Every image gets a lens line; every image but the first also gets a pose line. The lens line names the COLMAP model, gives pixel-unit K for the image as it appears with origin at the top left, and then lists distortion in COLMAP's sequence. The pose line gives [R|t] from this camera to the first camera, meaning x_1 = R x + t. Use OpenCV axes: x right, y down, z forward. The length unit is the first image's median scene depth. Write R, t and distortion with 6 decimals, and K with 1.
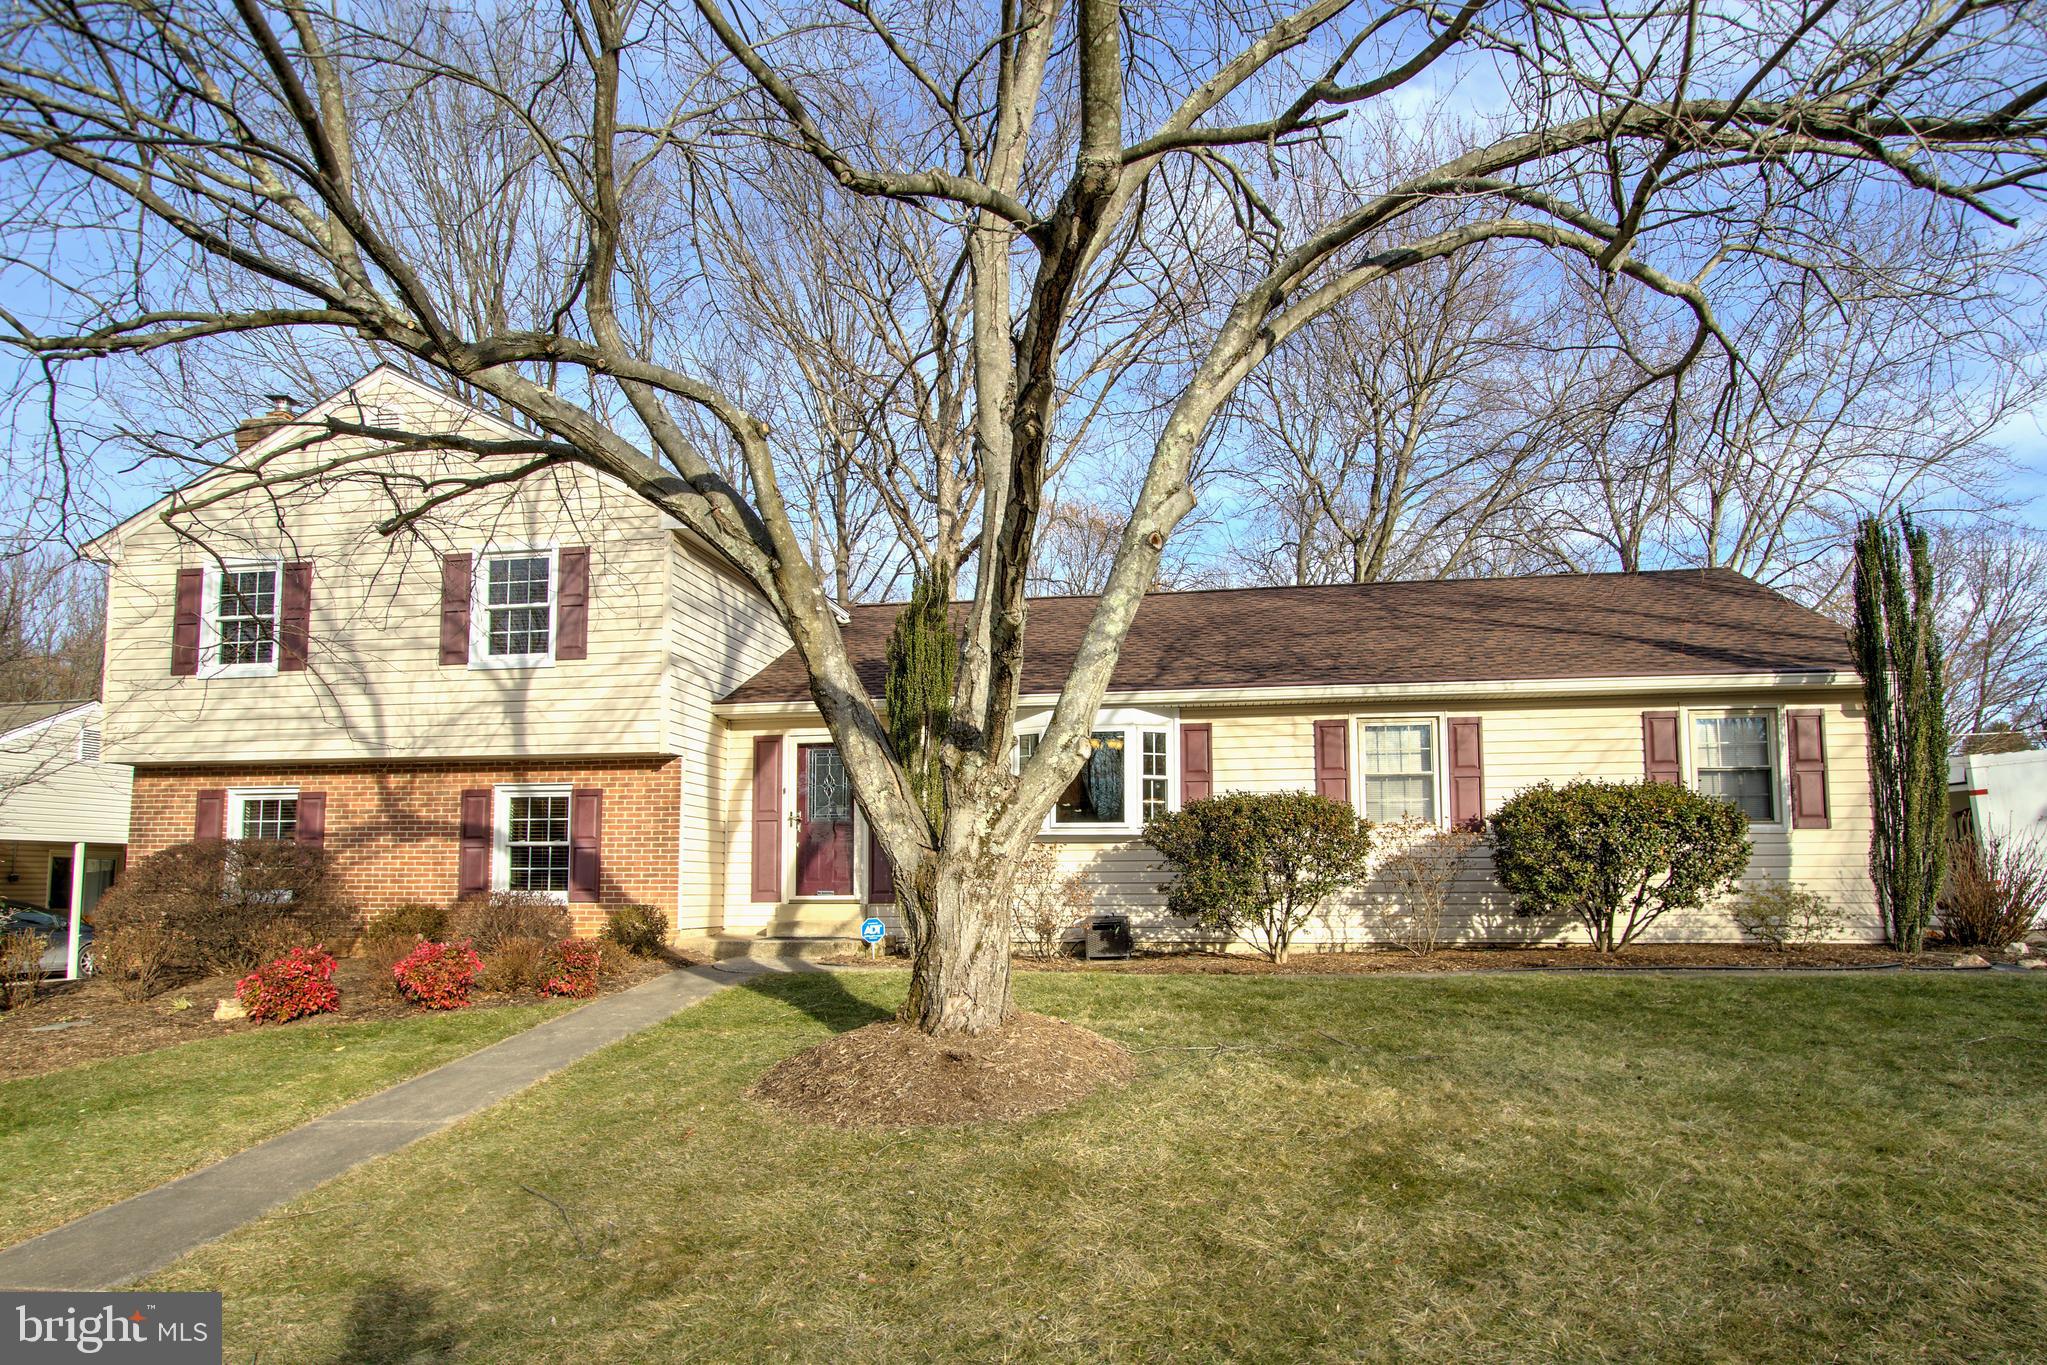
lens RADIAL K [[1214.3, 0, 1024.9], [0, 1214.3, 699.0], [0, 0, 1]] dist [-0.004429, 0.001492]
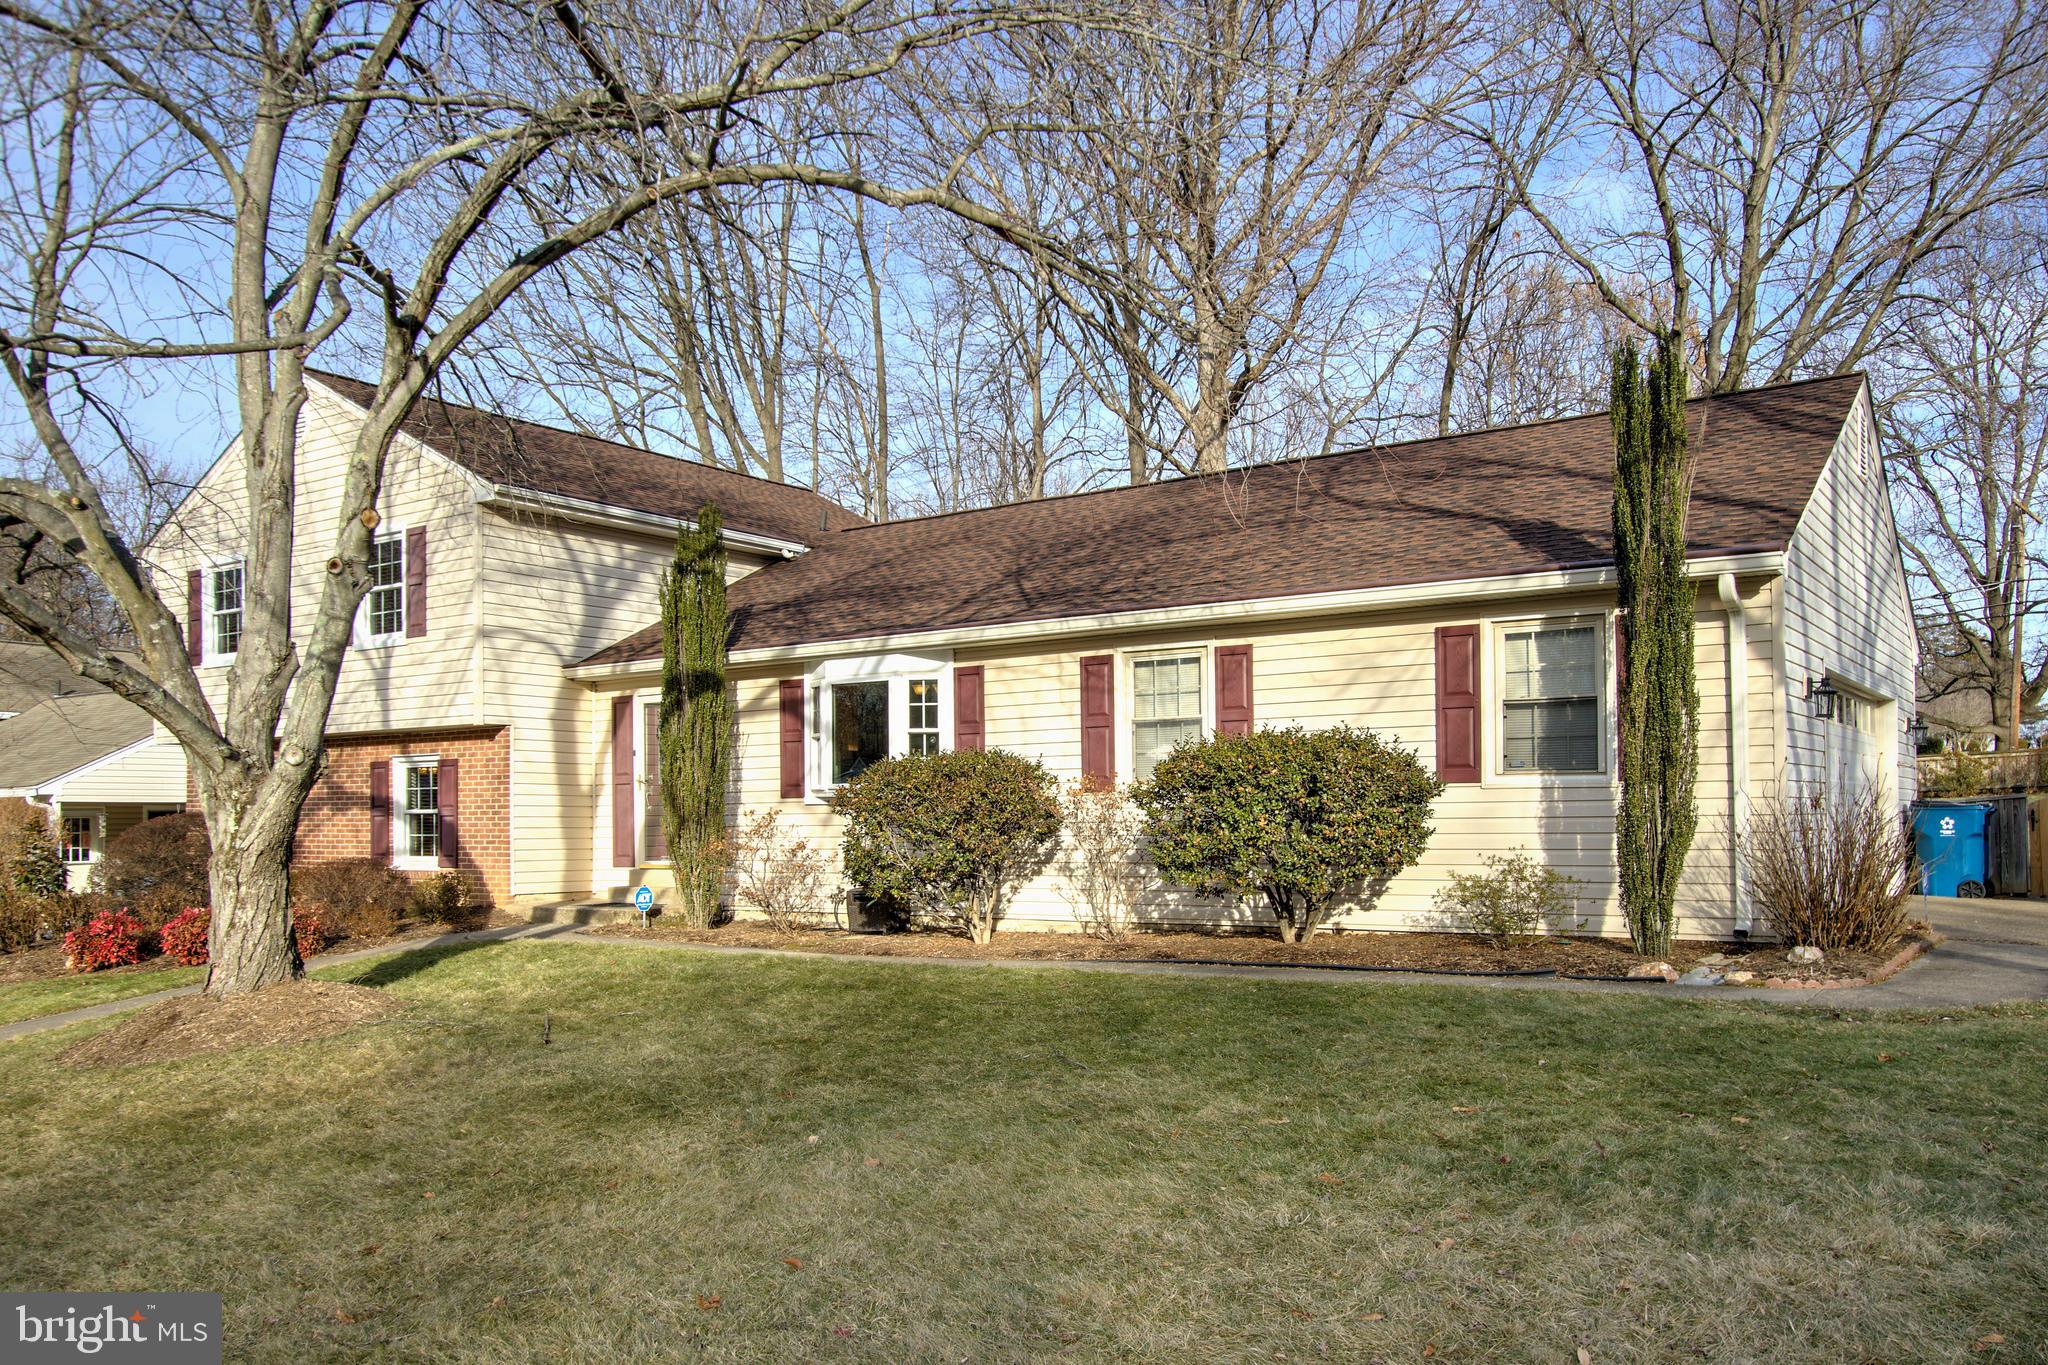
lens RADIAL K [[1689.3, 0, 1021.9], [0, 1689.3, 672.6], [0, 0, 1]] dist [0.016590, 0.002762]
pose [[0.883442, -0.046561, -0.466220, 0.747736], [0.078941, 0.995617, 0.050153, -0.033507], [0.461842, -0.081111, 0.883246, -0.043679]]
